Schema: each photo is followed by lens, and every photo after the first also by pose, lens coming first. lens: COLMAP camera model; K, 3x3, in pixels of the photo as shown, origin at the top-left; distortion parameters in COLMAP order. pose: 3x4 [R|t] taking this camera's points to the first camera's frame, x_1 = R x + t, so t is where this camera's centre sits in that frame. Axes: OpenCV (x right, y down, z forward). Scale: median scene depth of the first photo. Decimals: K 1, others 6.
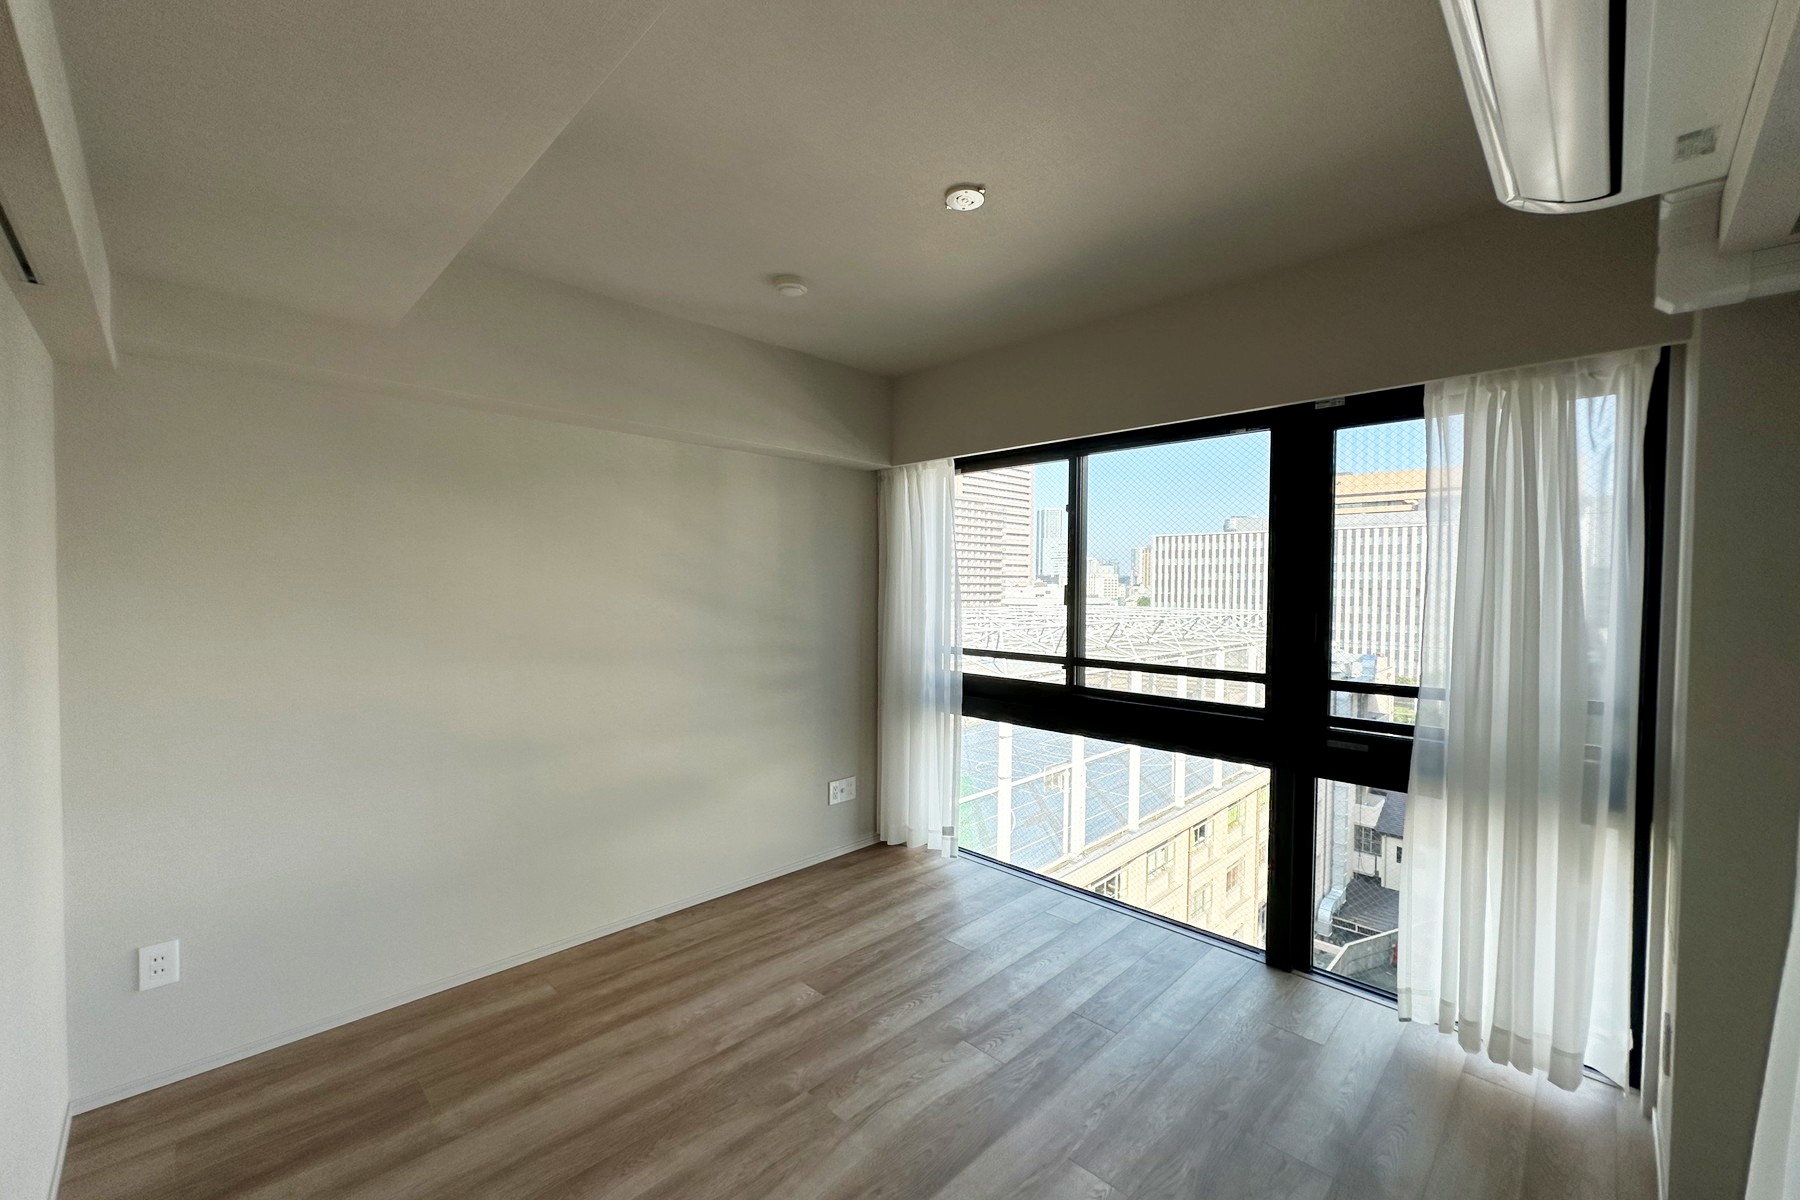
lens RADIAL K [[720.7, 0, 900.0], [0, 720.7, 600.0], [0, 0, 1]] dist [-0.000004, 0.000153]
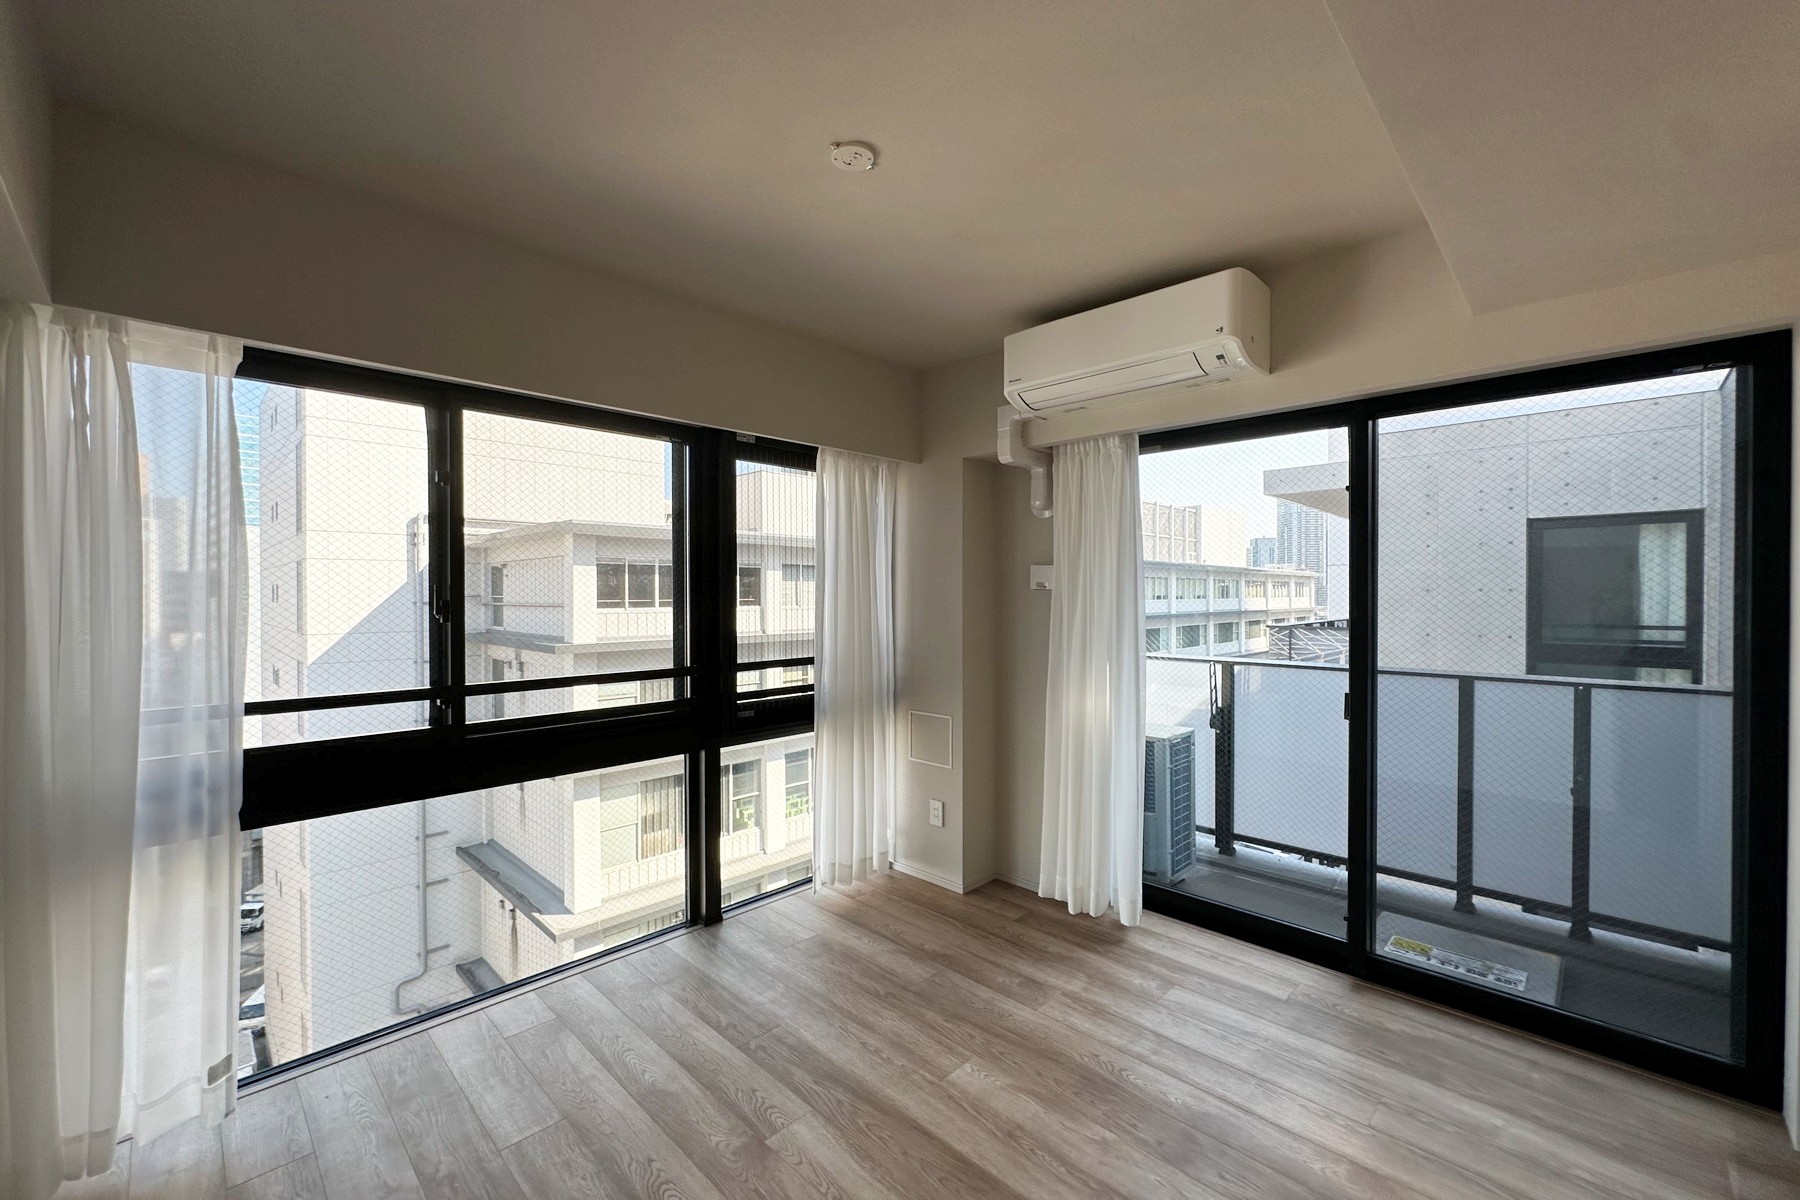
lens RADIAL K [[720.7, 0, 900.0], [0, 720.7, 600.0], [0, 0, 1]] dist [-0.000004, 0.000153]
pose [[-0.001861, -0.019815, 0.999802, -0.605971], [0.020569, 0.999591, 0.019849, -0.014901], [-0.999787, 0.020602, -0.001452, 0.701628]]
